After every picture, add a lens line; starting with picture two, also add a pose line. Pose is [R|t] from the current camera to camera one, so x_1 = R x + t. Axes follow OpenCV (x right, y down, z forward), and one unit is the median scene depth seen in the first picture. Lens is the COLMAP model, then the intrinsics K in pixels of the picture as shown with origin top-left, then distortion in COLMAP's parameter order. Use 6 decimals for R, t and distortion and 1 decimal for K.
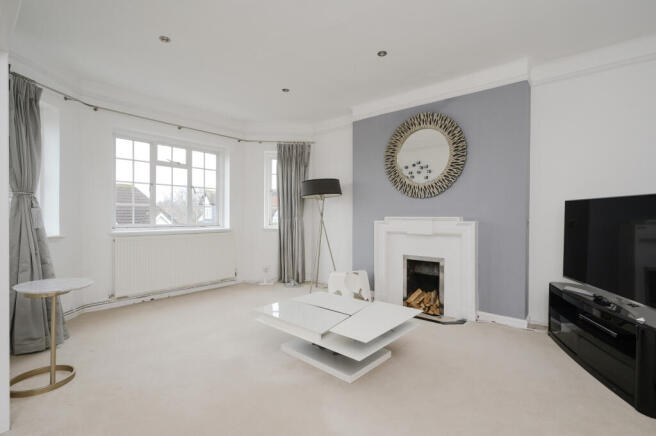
lens RADIAL K [[313.1, 0, 335.5], [0, 313.1, 218.3], [0, 0, 1]] dist [-0.001335, -0.000164]
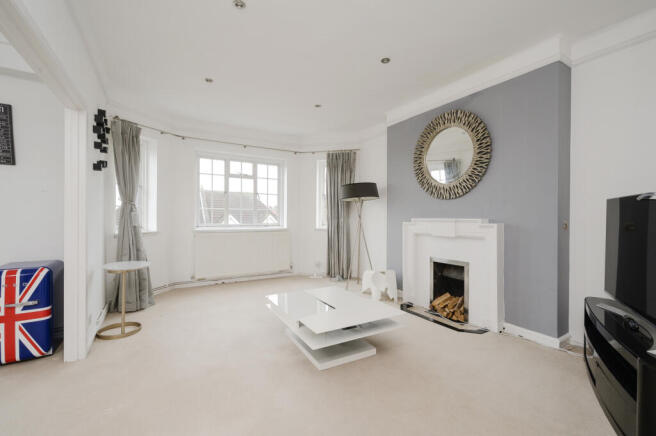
lens RADIAL K [[291.4, 0, 326.9], [0, 291.4, 219.0], [0, 0, 1]] dist [-0.000469, -0.000218]
pose [[0.941716, 0.003084, -0.336396, 0.225119], [-0.003827, 0.999991, -0.001544, -0.000644], [0.336389, 0.002741, 0.941719, 0.024162]]
